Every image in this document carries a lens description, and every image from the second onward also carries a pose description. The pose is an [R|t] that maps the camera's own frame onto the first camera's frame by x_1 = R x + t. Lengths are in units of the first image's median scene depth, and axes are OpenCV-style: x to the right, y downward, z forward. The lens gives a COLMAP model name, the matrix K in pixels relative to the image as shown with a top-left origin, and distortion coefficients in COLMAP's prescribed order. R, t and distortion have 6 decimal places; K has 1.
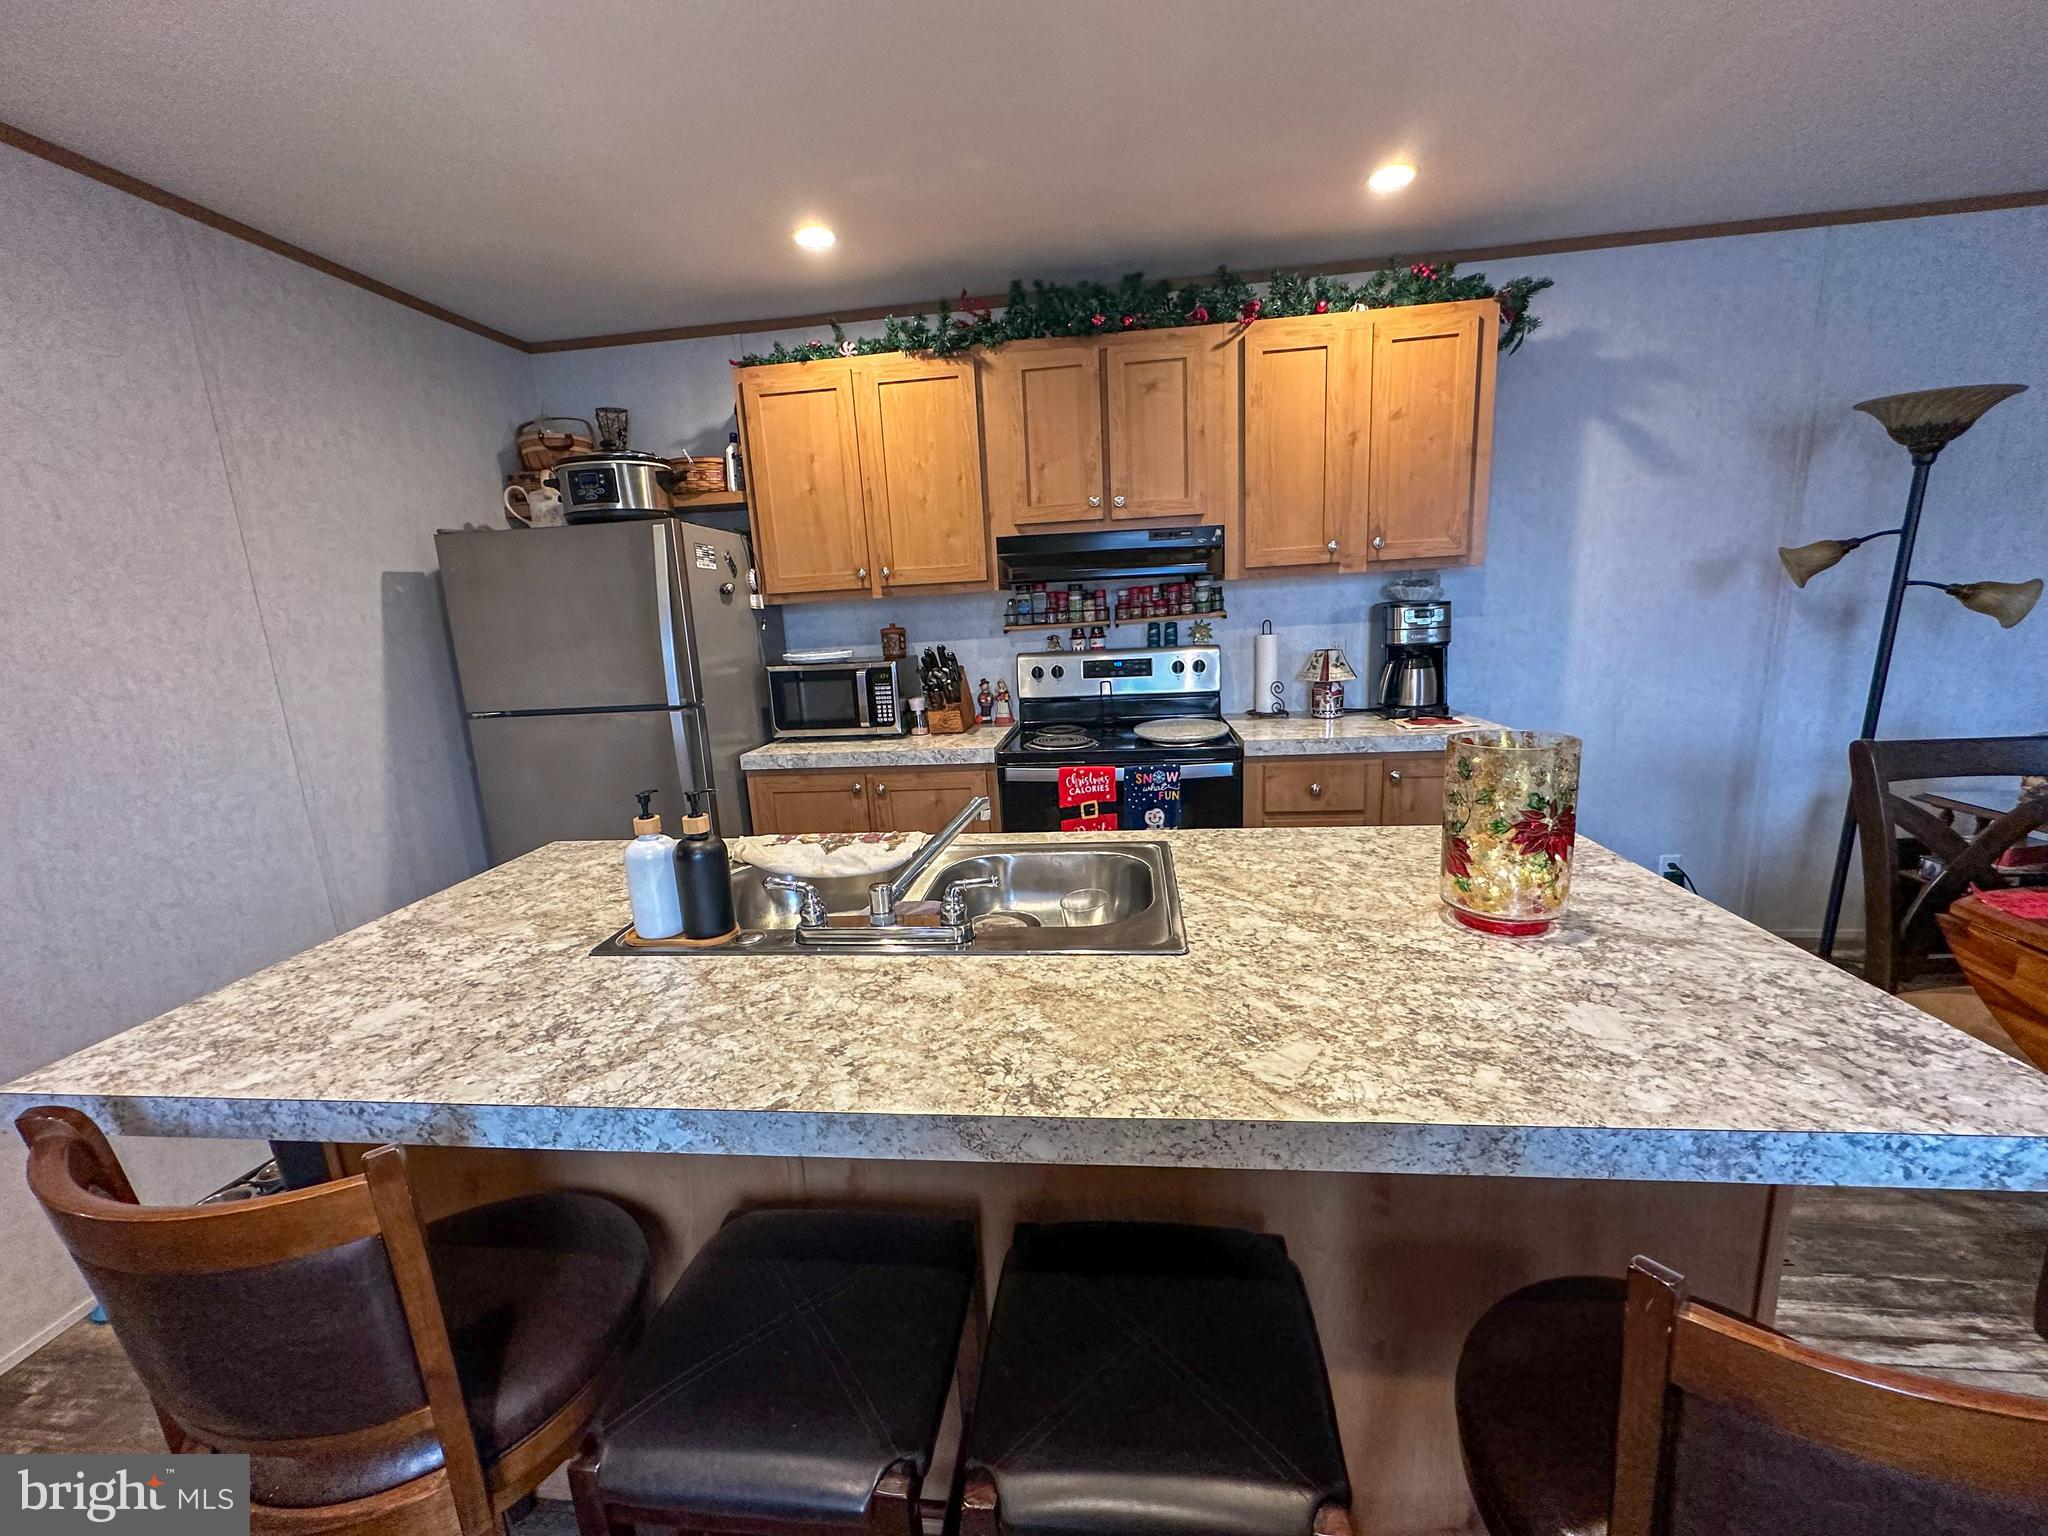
lens RADIAL K [[813.8, 0, 1027.3], [0, 813.8, 767.8], [0, 0, 1]] dist [-0.002407, 0.001134]
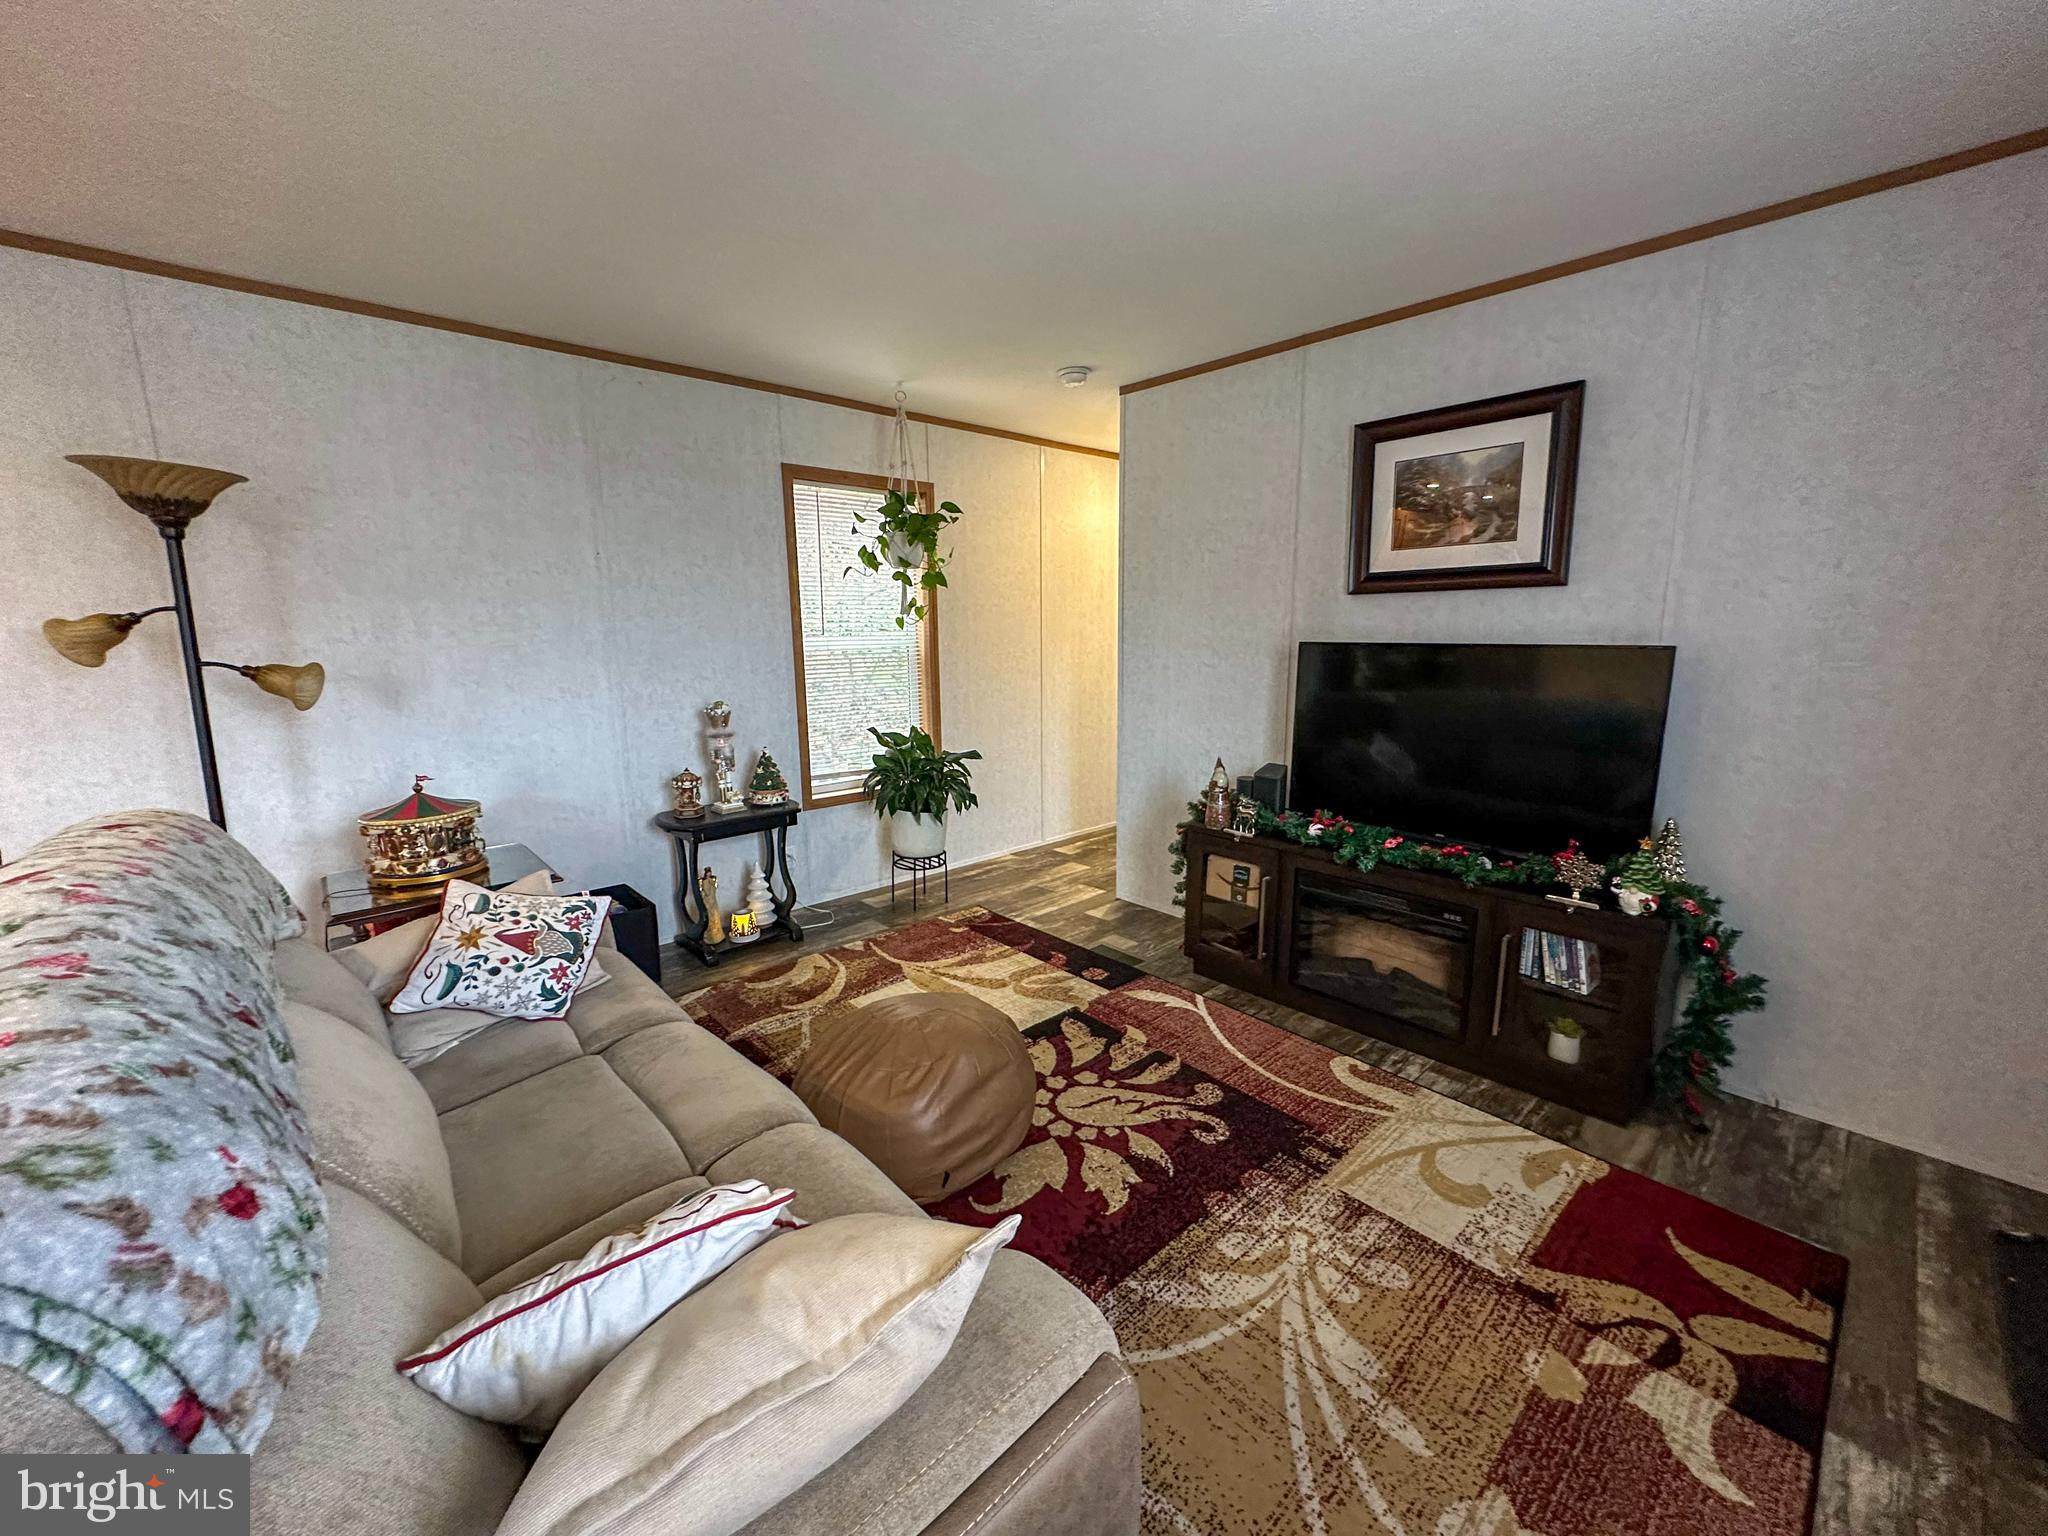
lens RADIAL K [[813.8, 0, 1034.9], [0, 813.8, 764.5], [0, 0, 1]] dist [-0.002407, 0.001134]
pose [[0.648080, -0.082587, 0.757081, 0.915290], [0.129093, 0.991630, -0.002334, 0.011493], [-0.750551, 0.099246, 0.653317, -0.289317]]
